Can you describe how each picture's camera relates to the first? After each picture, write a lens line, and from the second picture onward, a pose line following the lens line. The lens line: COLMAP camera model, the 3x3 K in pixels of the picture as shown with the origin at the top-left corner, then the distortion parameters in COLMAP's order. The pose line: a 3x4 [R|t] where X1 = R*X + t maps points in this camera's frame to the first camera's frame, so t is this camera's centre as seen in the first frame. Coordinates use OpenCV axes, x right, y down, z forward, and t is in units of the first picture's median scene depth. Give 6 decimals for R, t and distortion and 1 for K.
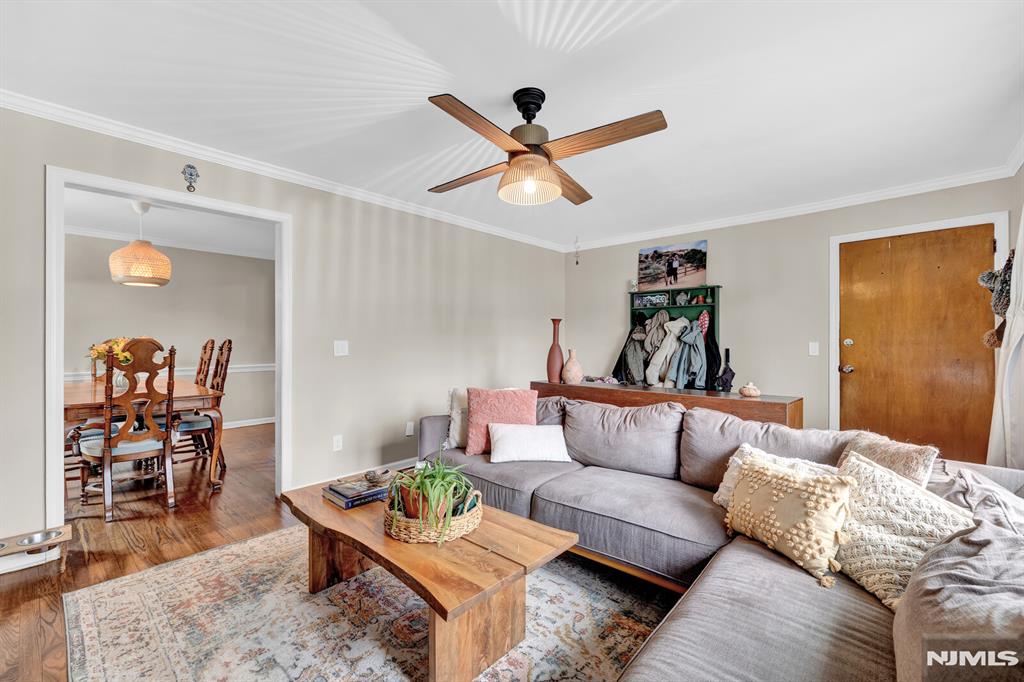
lens RADIAL K [[441.0, 0, 512.0], [0, 441.0, 341.0], [0, 0, 1]] dist [-0.002725, -0.000505]
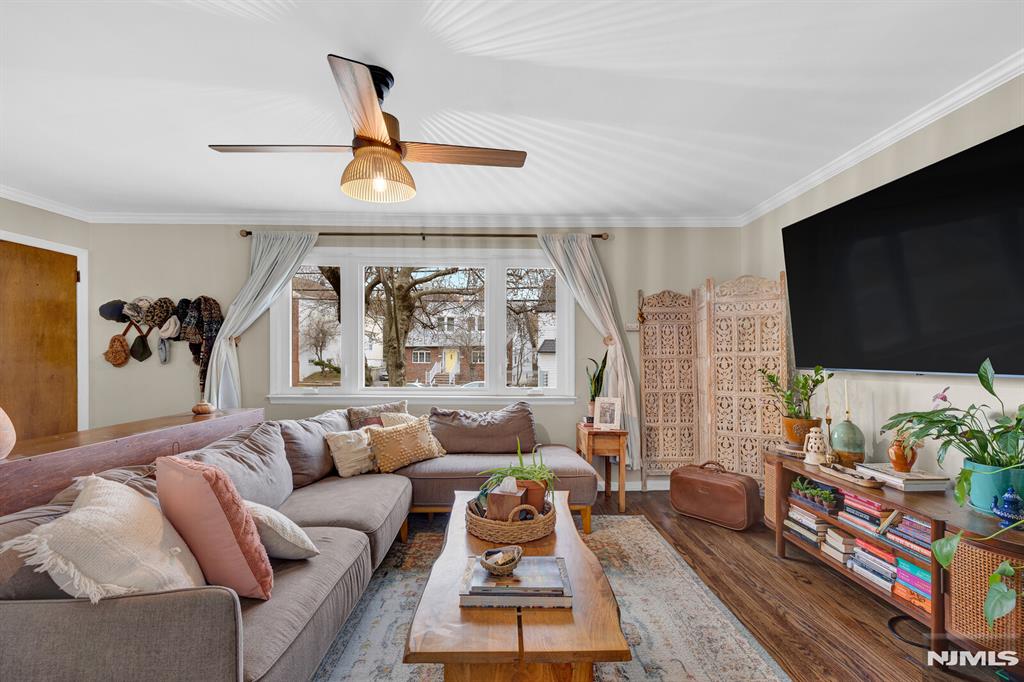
lens RADIAL K [[441.8, 0, 513.7], [0, 441.8, 358.8], [0, 0, 1]] dist [0.002073, 0.000230]
pose [[-0.695968, -0.003825, 0.718063, -0.374915], [-0.002283, 0.999993, 0.003114, -0.002982], [-0.718069, 0.000528, -0.695971, 0.673465]]
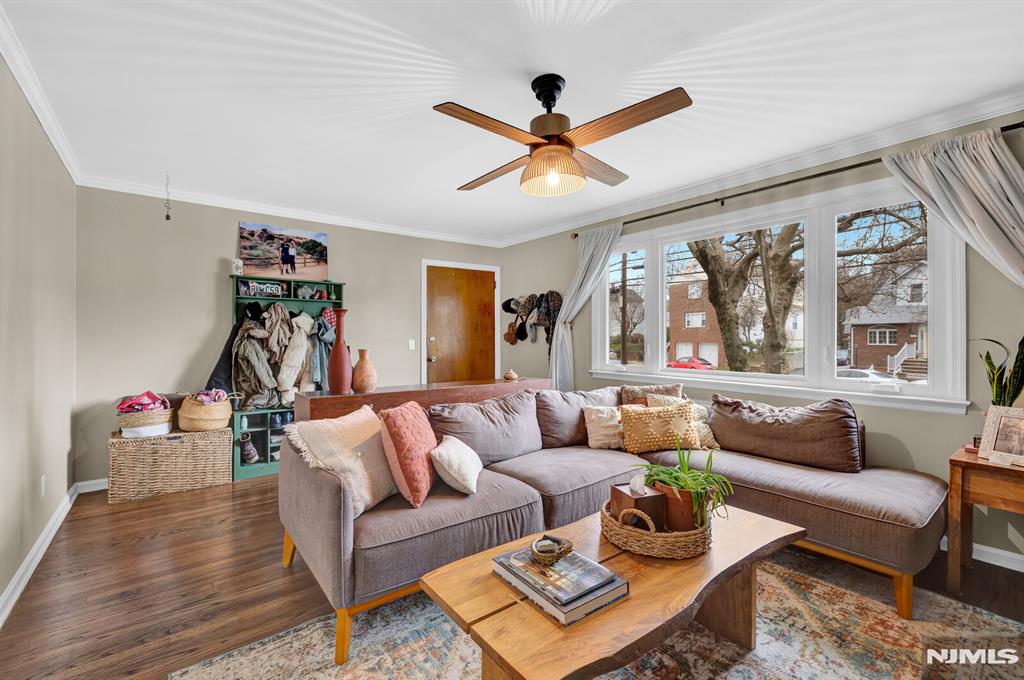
lens RADIAL K [[441.0, 0, 512.0], [0, 441.0, 340.0], [0, 0, 1]] dist [-0.002725, -0.000505]
pose [[0.160068, -0.005990, 0.987088, -0.443282], [-0.000233, 0.999981, 0.006106, -0.003128], [-0.987106, -0.001207, 0.160064, 0.440620]]
